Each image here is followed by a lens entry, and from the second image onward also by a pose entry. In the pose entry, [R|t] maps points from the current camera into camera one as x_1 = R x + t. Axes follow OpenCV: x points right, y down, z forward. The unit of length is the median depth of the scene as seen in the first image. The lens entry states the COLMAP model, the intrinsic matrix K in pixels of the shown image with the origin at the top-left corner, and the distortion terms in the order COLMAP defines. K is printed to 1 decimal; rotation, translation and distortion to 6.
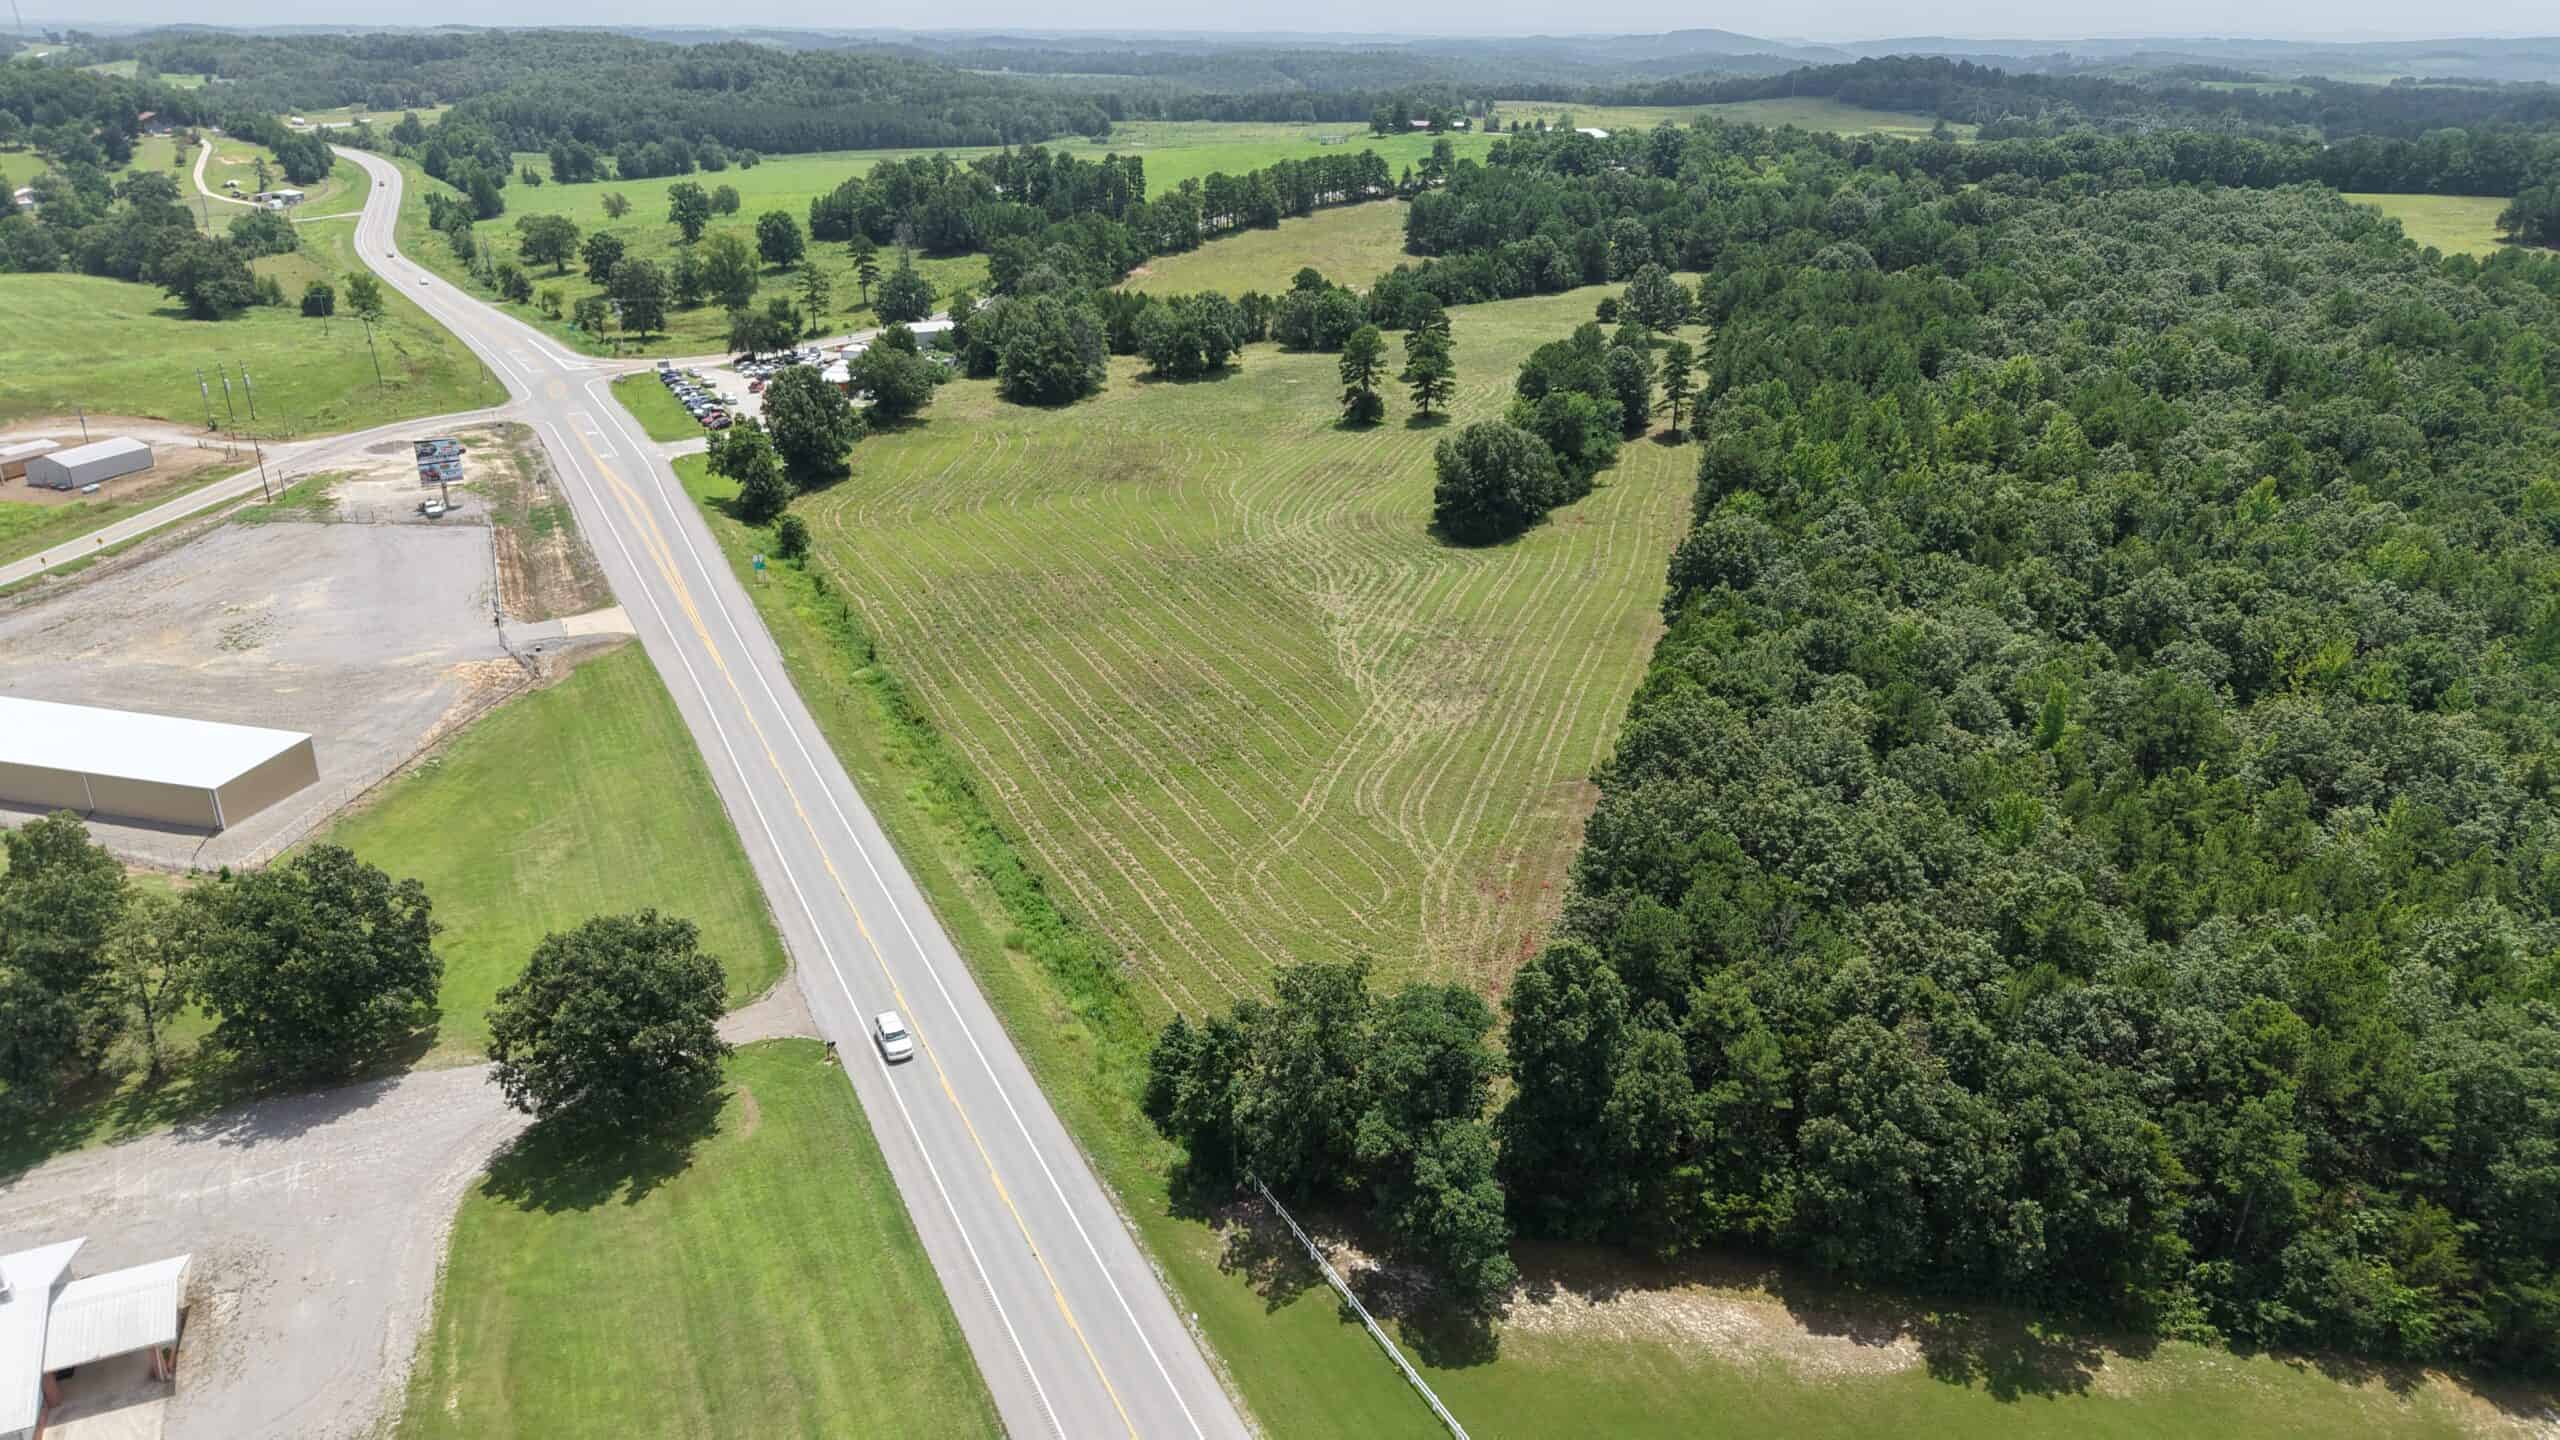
lens RADIAL K [[1690.0, 0, 1273.8], [0, 1690.0, 772.7], [0, 0, 1]] dist [0.018069, -0.018549]
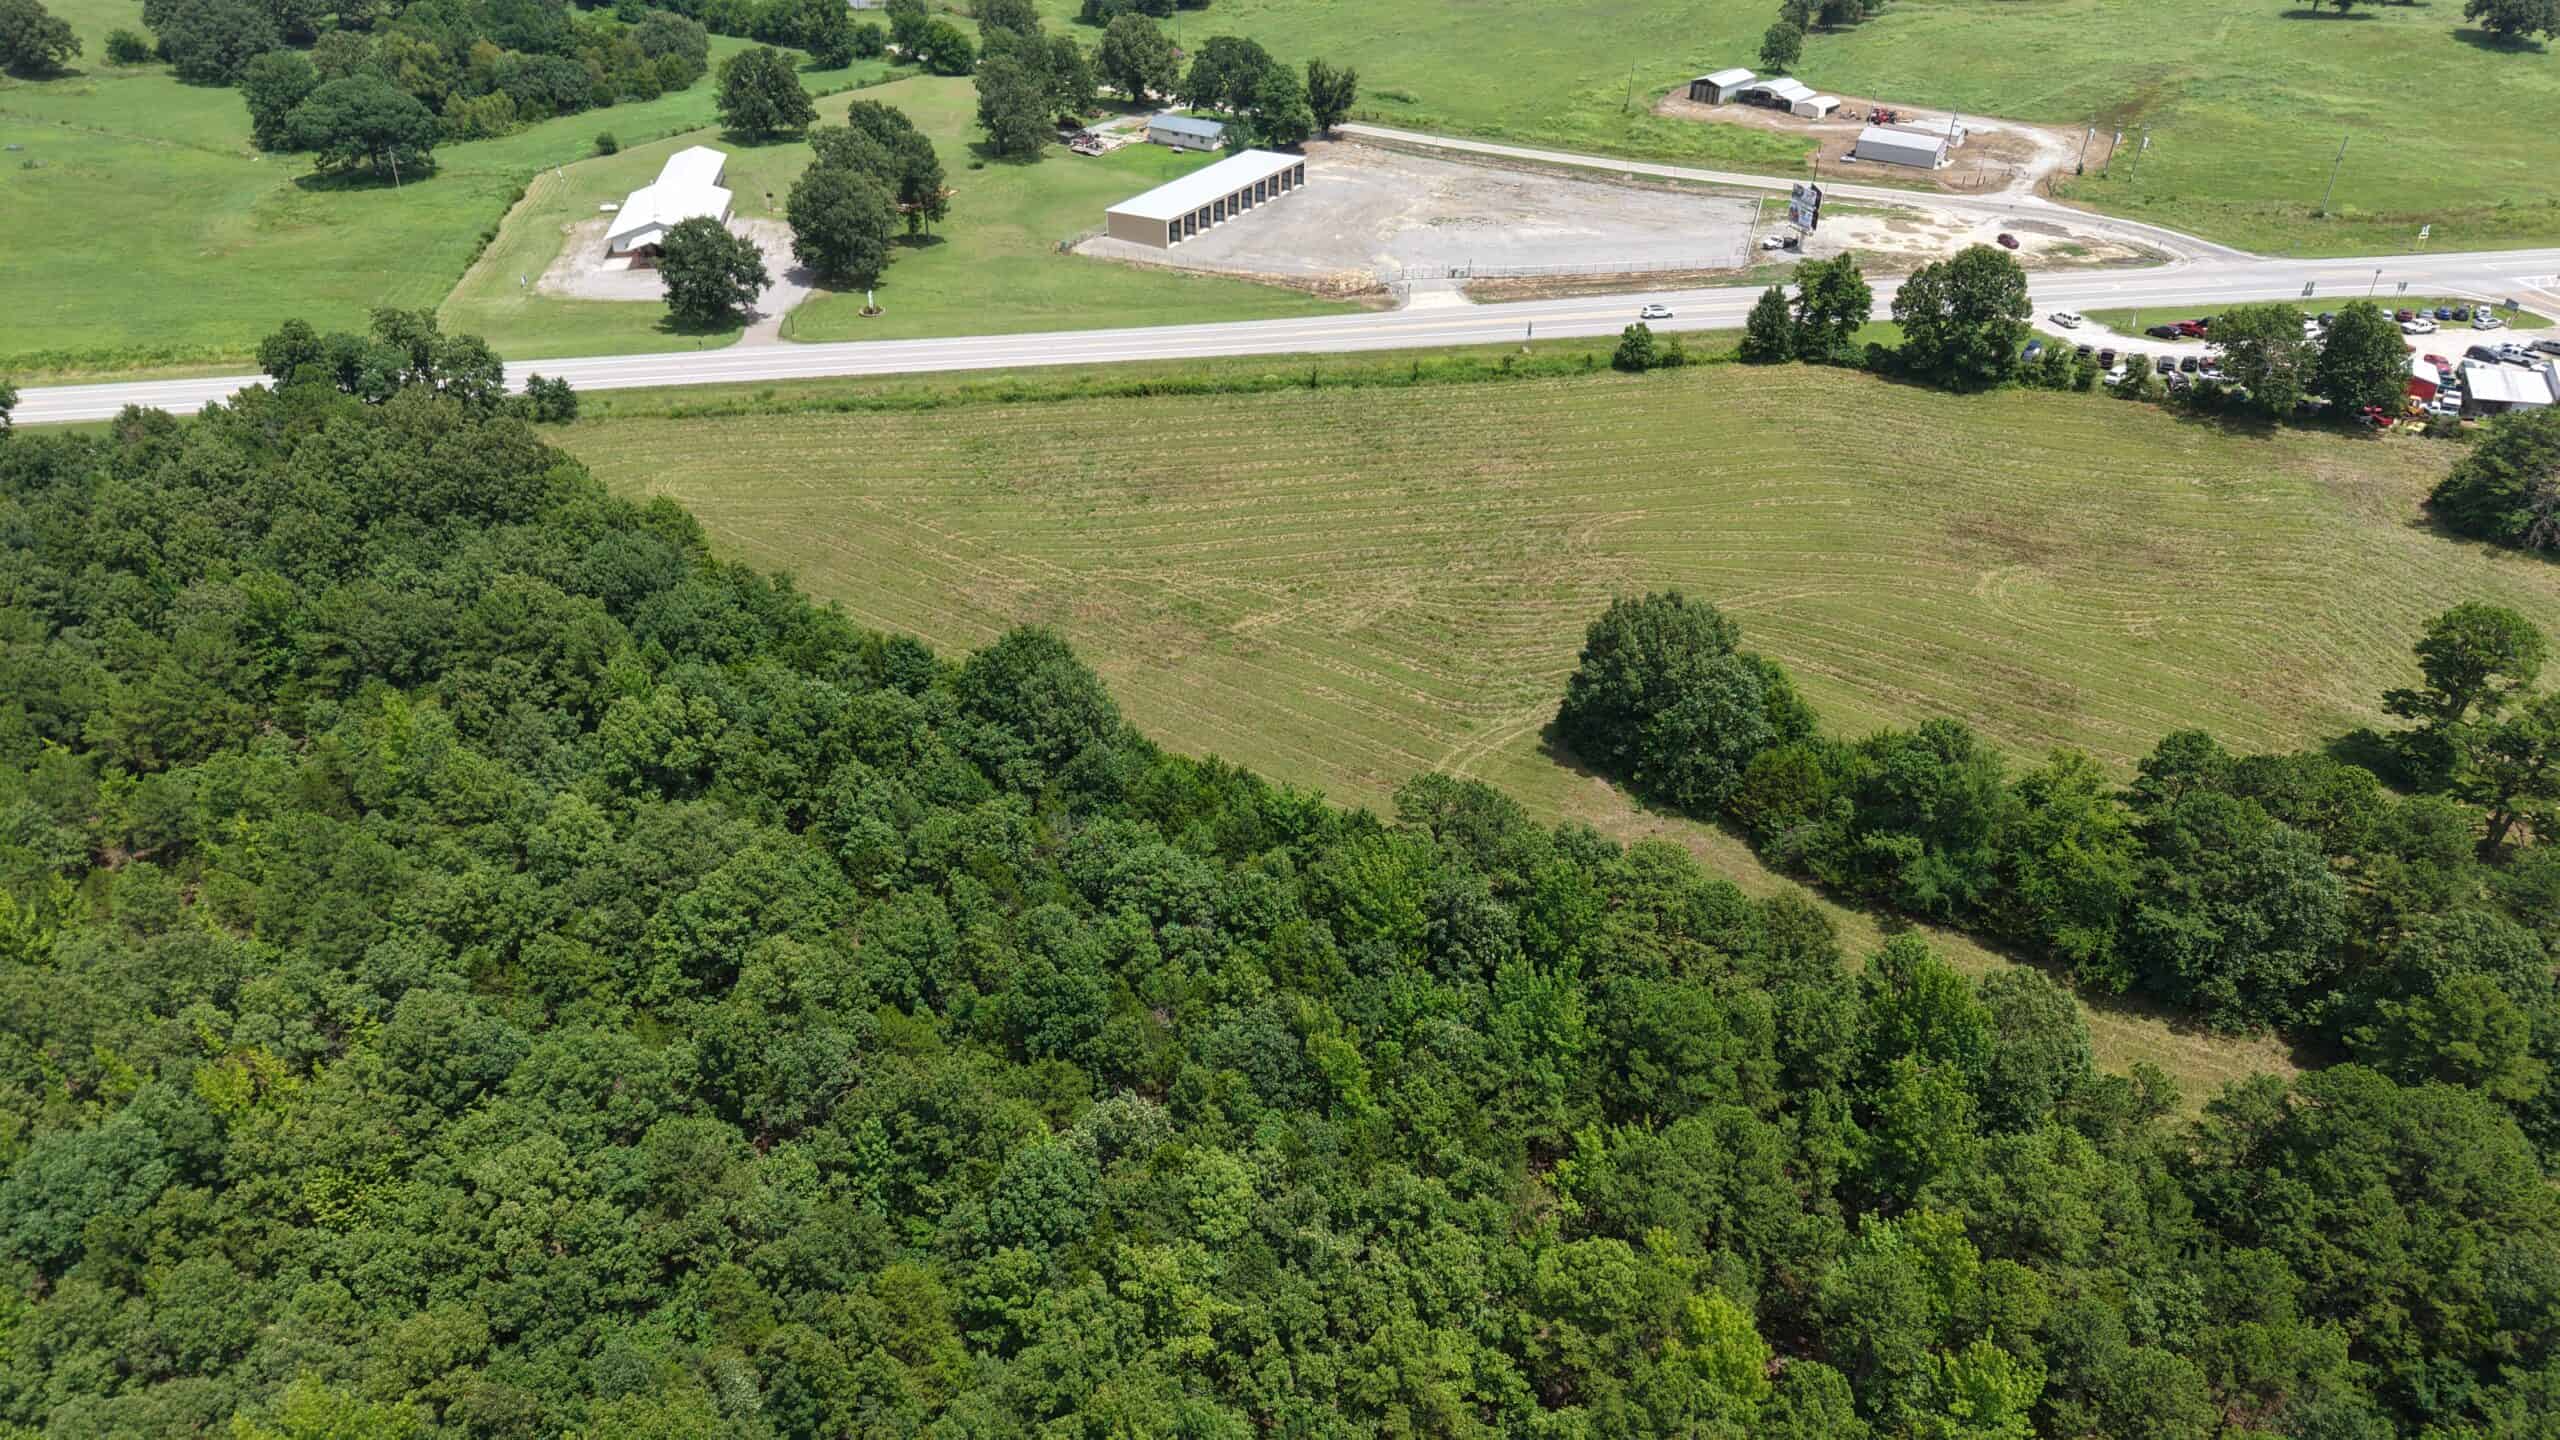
lens RADIAL K [[1699.1, 0, 1275.6], [0, 1699.1, 758.5], [0, 0, 1]] dist [0.009023, -0.003691]
pose [[-0.273466, 0.530342, -0.802467, 0.499177], [-0.409550, 0.690670, 0.596024, -0.344816], [0.870336, 0.491642, 0.028327, 0.656856]]
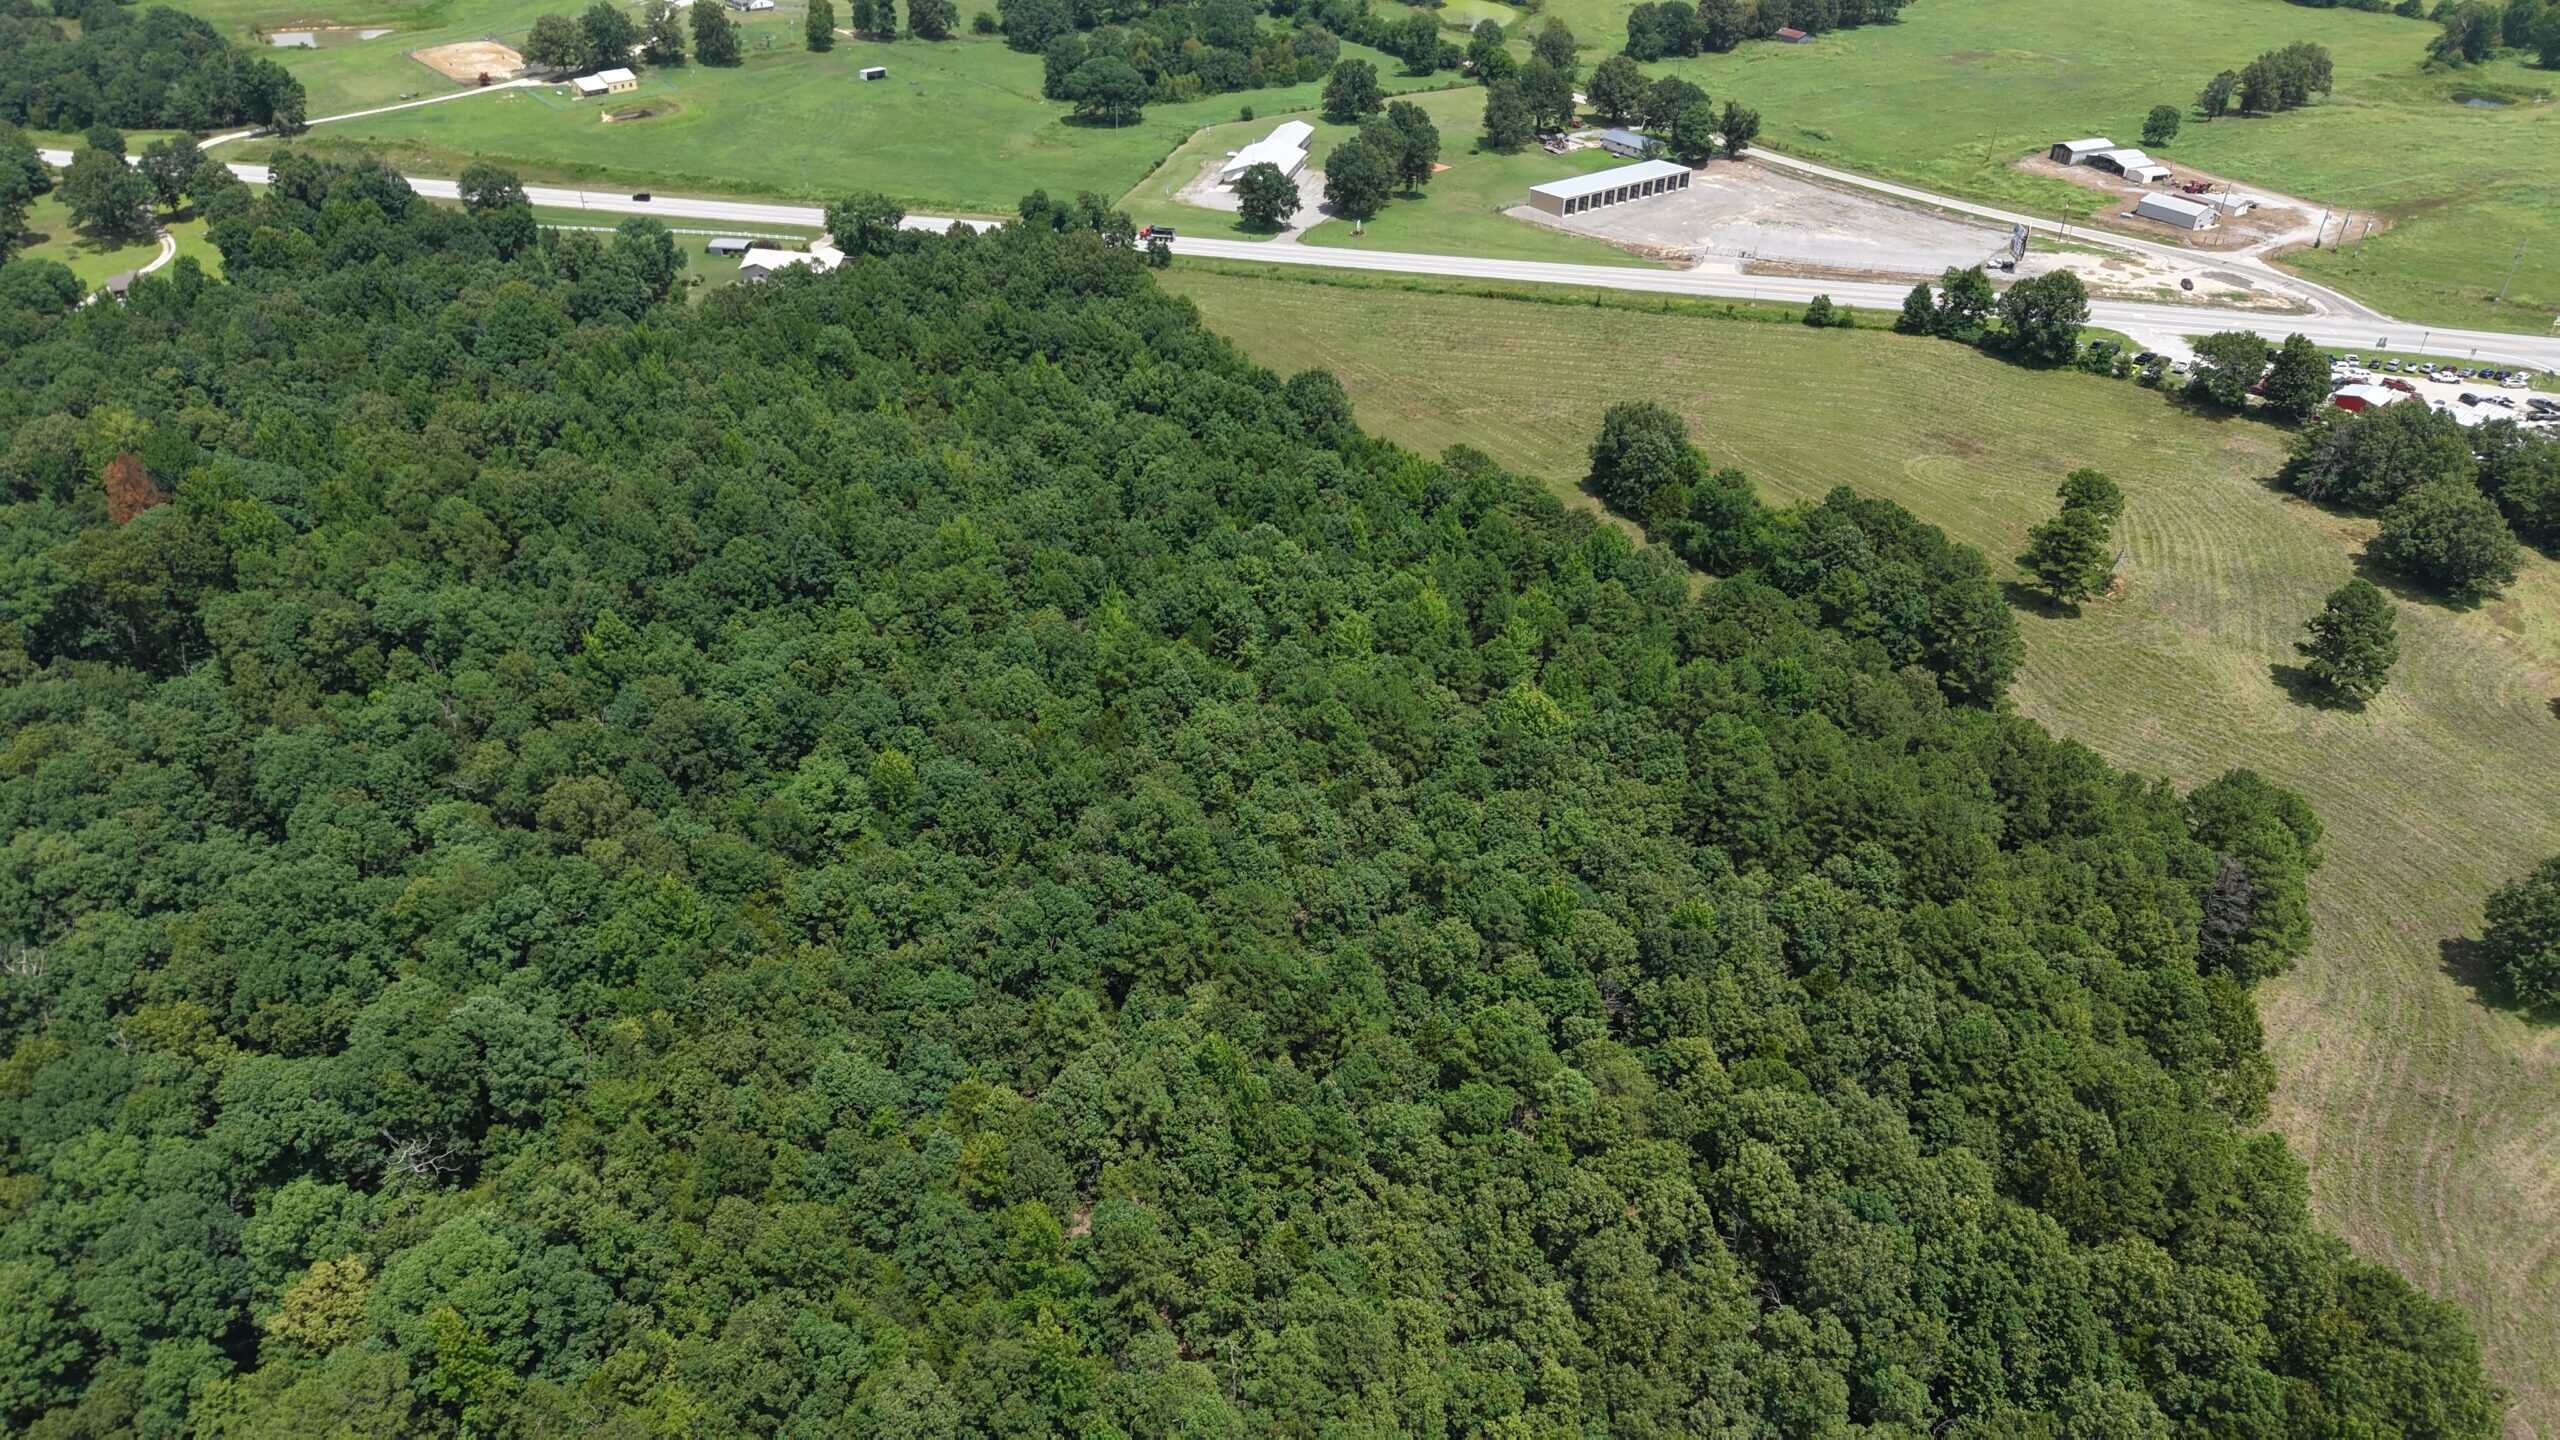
lens RADIAL K [[1699.1, 0, 1275.6], [0, 1699.1, 758.5], [0, 0, 1]] dist [0.009023, -0.003691]
pose [[-0.625775, 0.429131, -0.651347, 0.826085], [-0.334375, 0.606848, 0.721061, -0.587407], [0.704698, 0.669016, -0.236260, 0.923684]]
